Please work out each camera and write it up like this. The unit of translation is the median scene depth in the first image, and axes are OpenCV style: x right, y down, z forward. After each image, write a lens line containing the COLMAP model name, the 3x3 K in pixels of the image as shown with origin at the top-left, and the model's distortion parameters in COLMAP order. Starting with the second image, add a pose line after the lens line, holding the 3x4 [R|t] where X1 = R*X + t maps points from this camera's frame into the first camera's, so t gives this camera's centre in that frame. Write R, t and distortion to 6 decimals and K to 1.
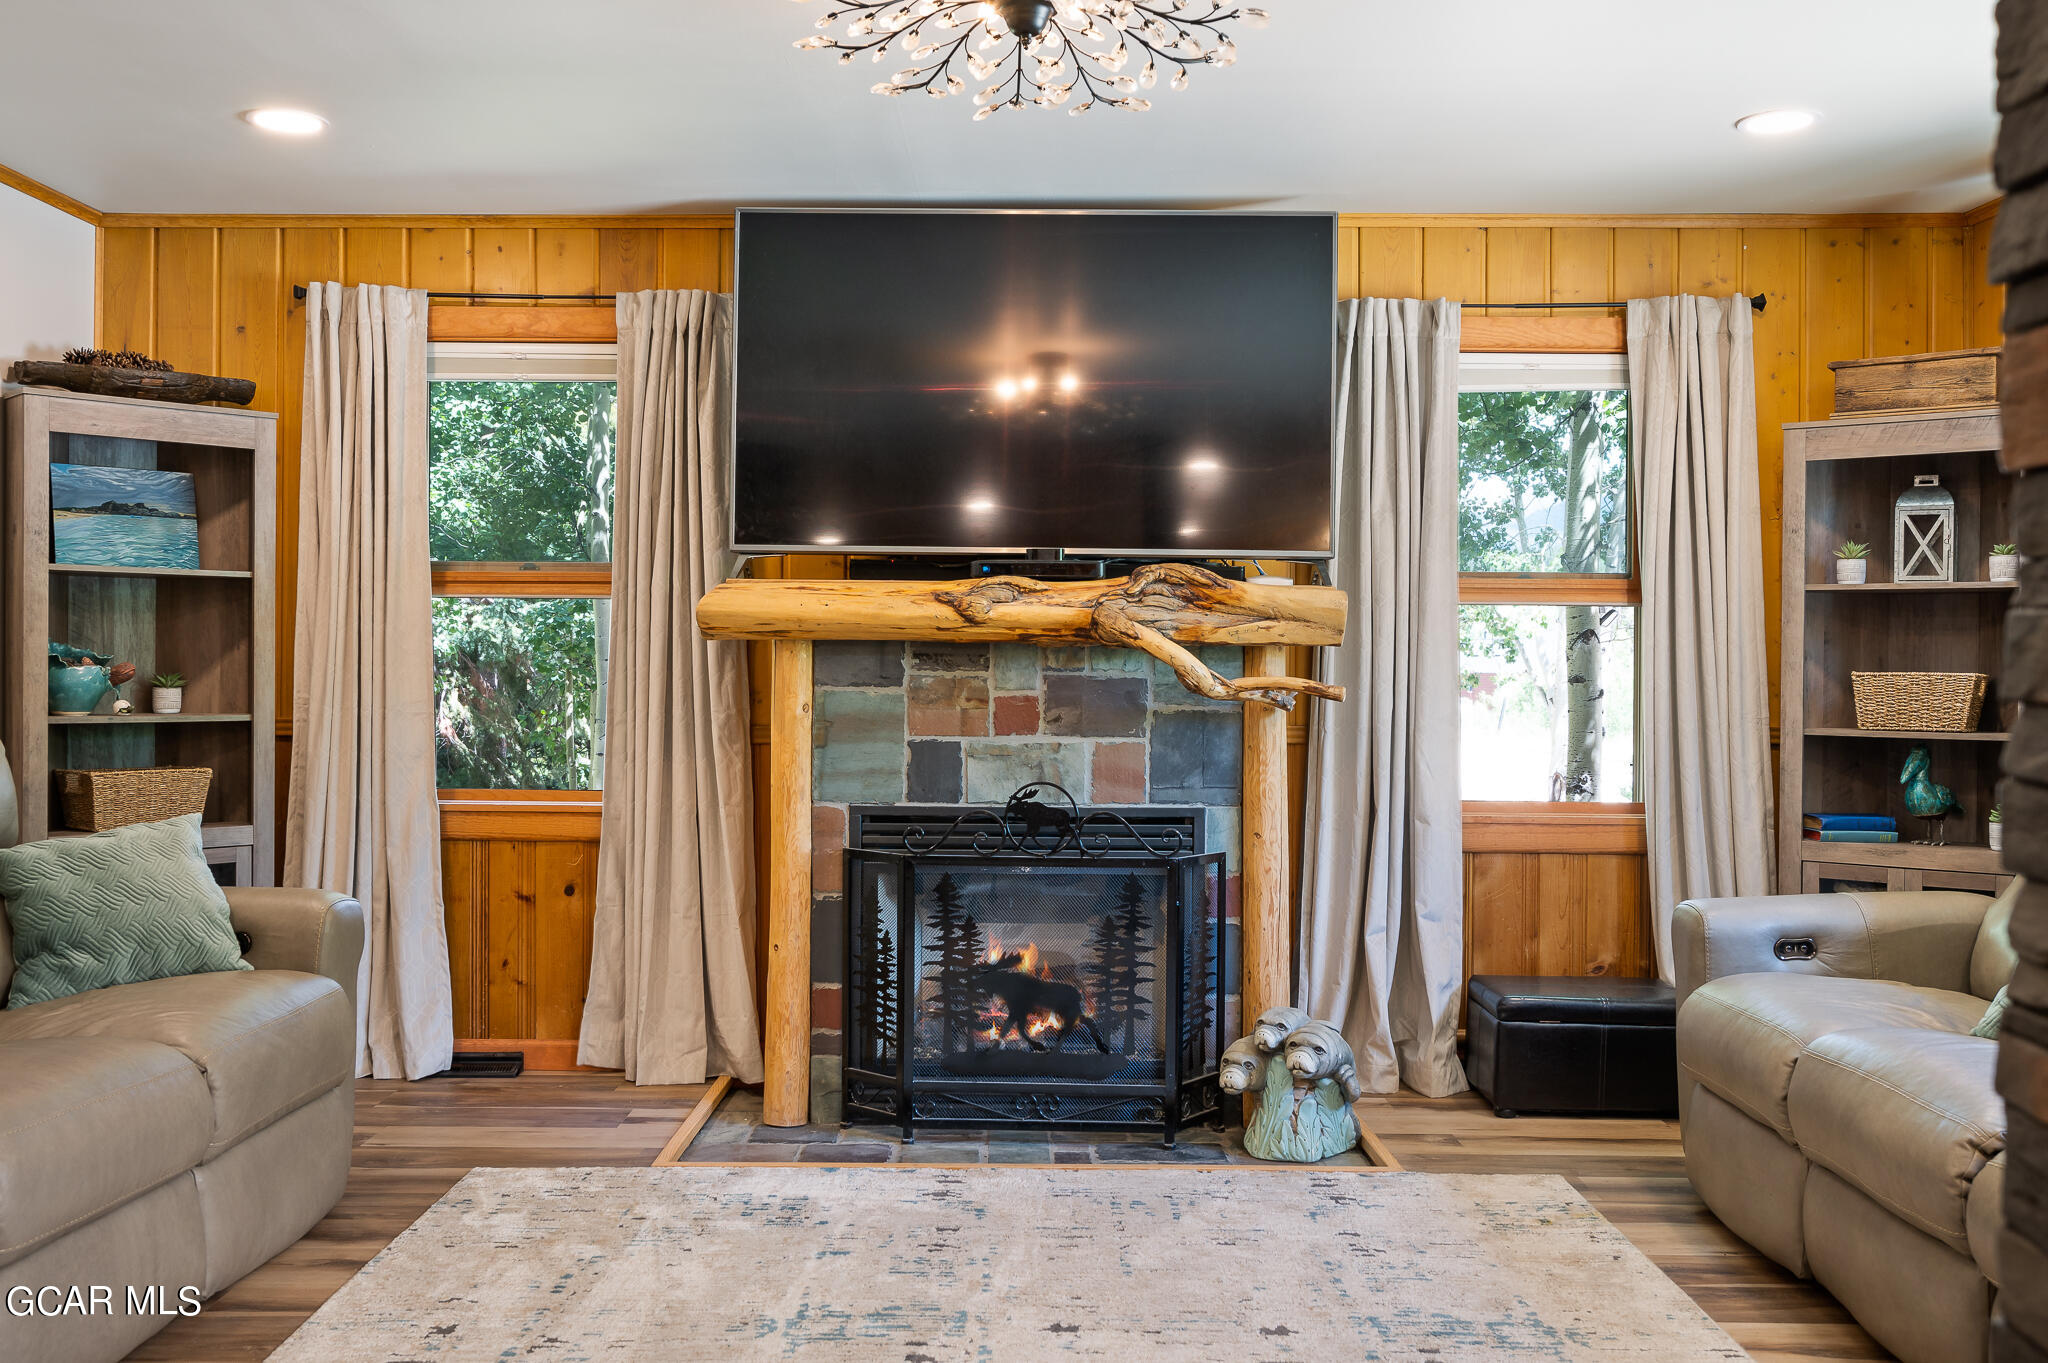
lens RADIAL K [[1783.9, 0, 1028.0], [0, 1783.9, 663.3], [0, 0, 1]] dist [-0.009766, 0.009361]
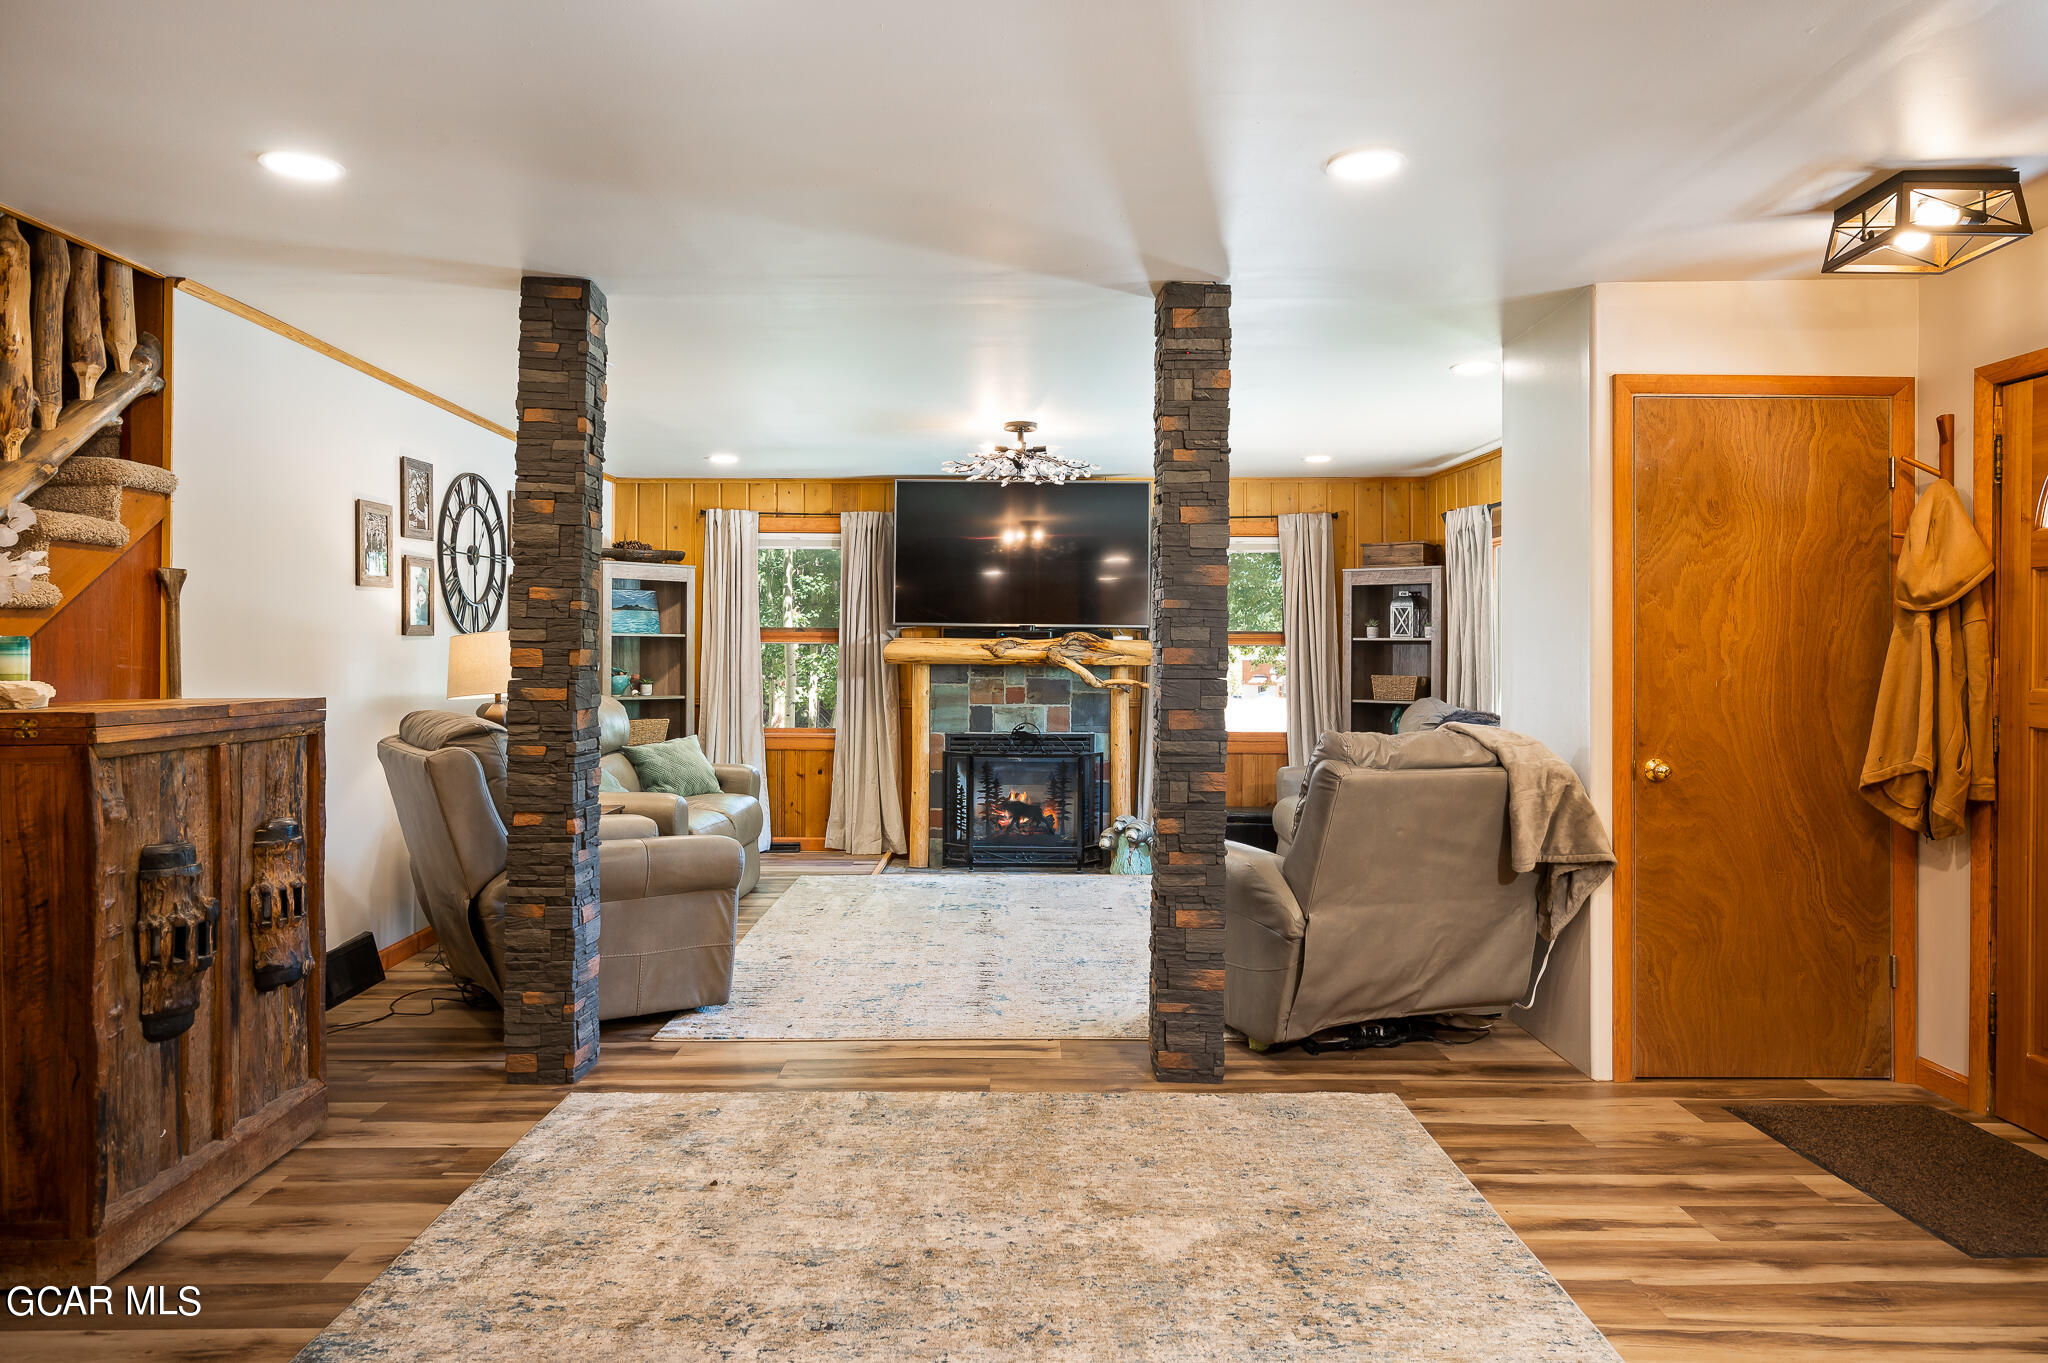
lens RADIAL K [[1314.2, 0, 1014.7], [0, 1314.2, 635.8], [0, 0, 1]] dist [-0.003368, 0.001804]
pose [[0.999996, -0.002569, 0.000860, -0.008457], [0.002581, 0.999899, -0.013974, -0.025880], [-0.000824, 0.013977, 0.999902, -0.758666]]
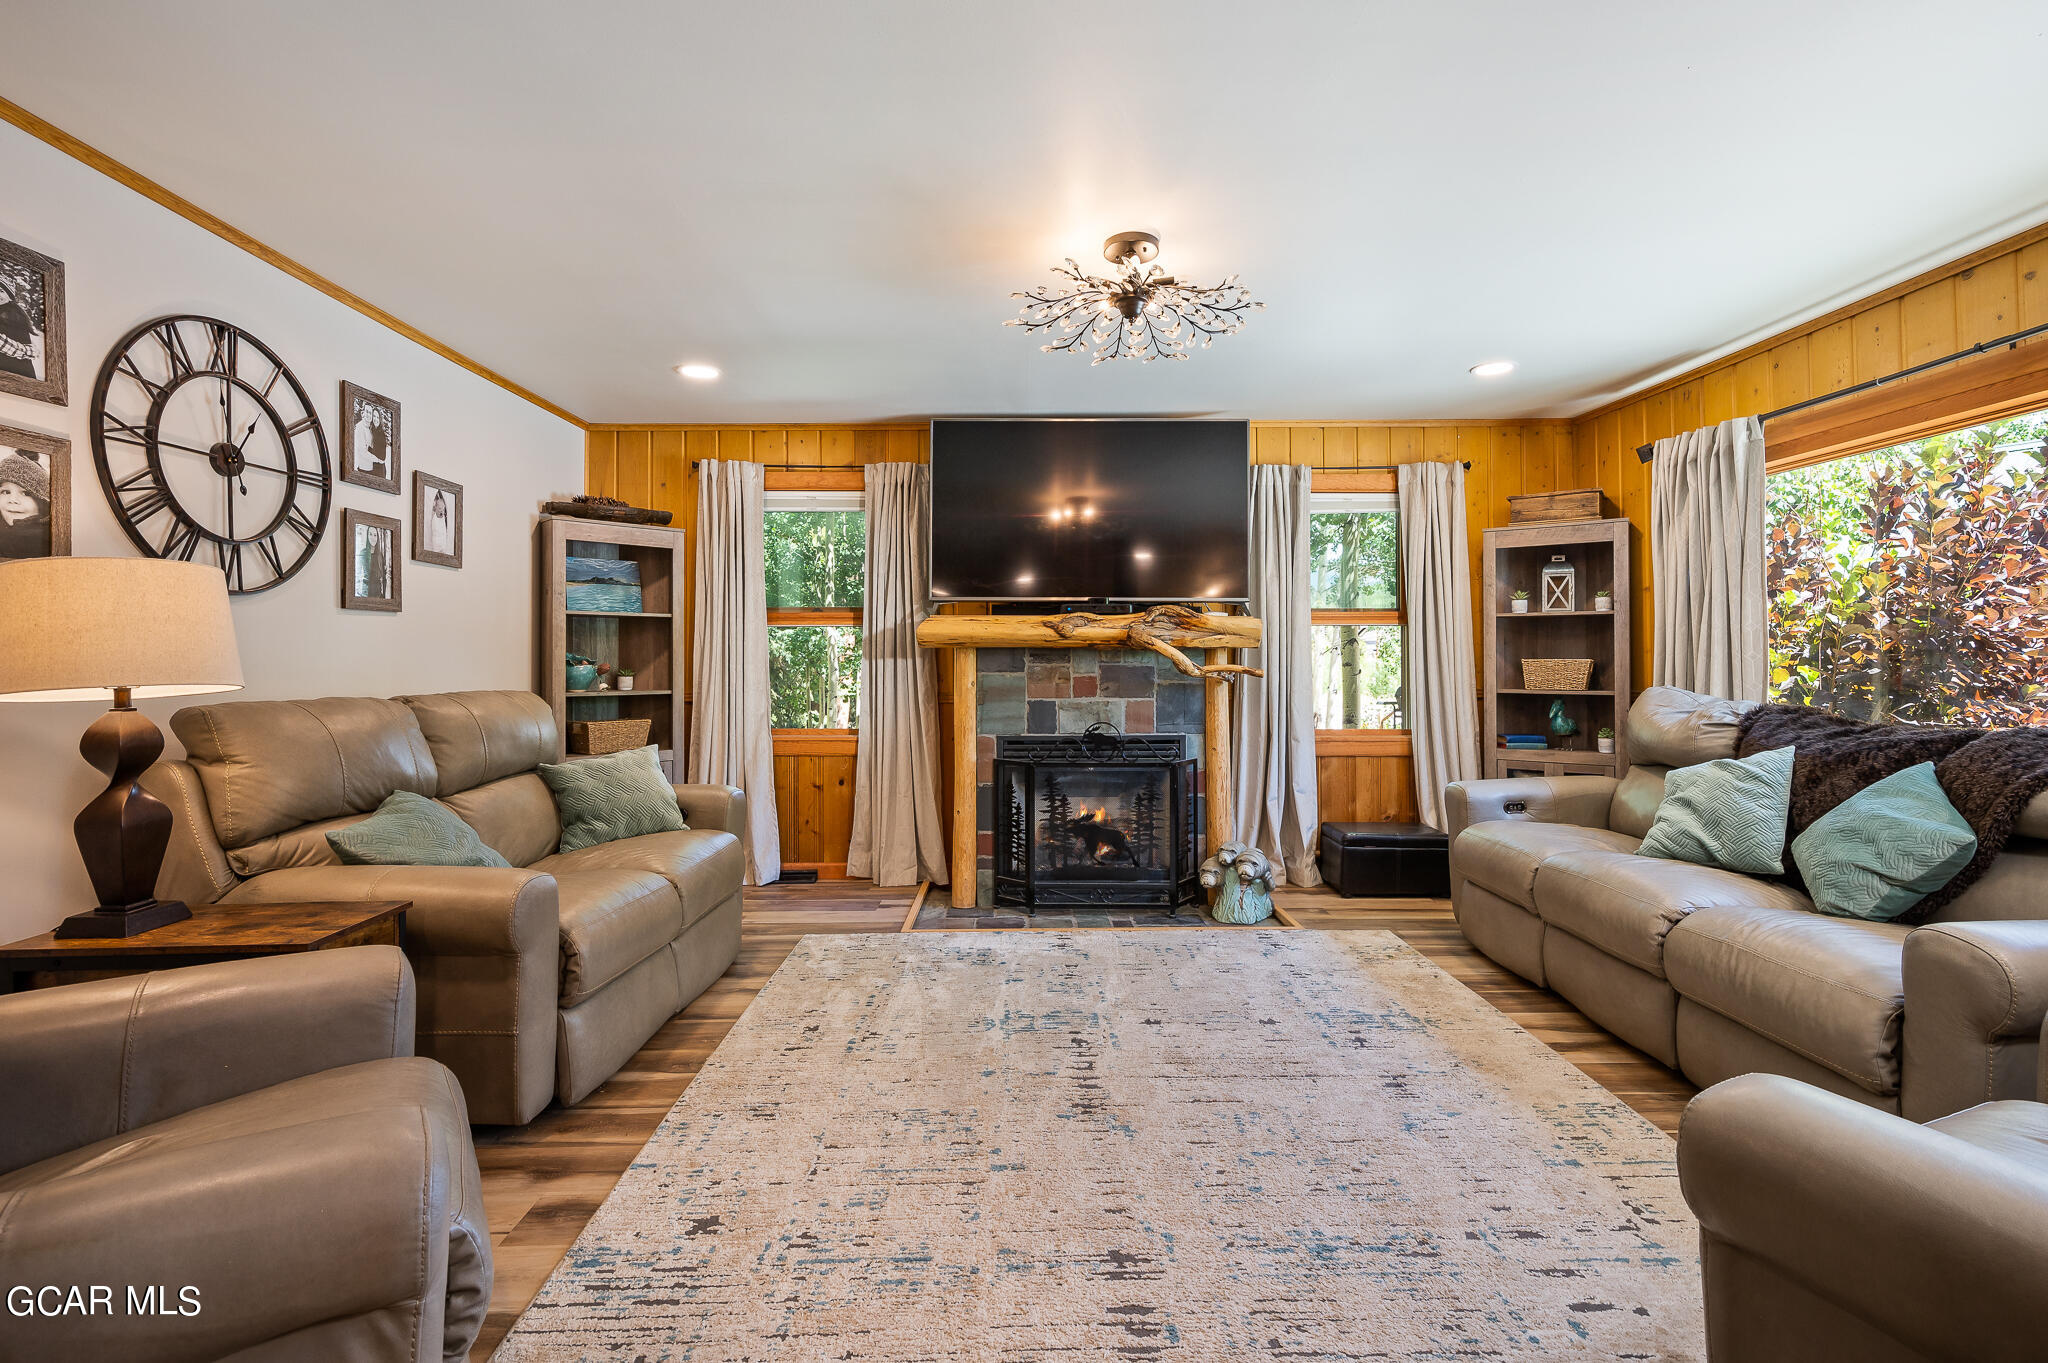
lens RADIAL K [[909.2, 0, 1034.6], [0, 909.2, 646.1], [0, 0, 1]] dist [-0.002426, 0.000686]
pose [[0.999819, -0.009204, 0.016656, -0.075218], [0.009439, 0.999856, -0.014074, -0.000633], [-0.016524, 0.014229, 0.999762, 0.042349]]
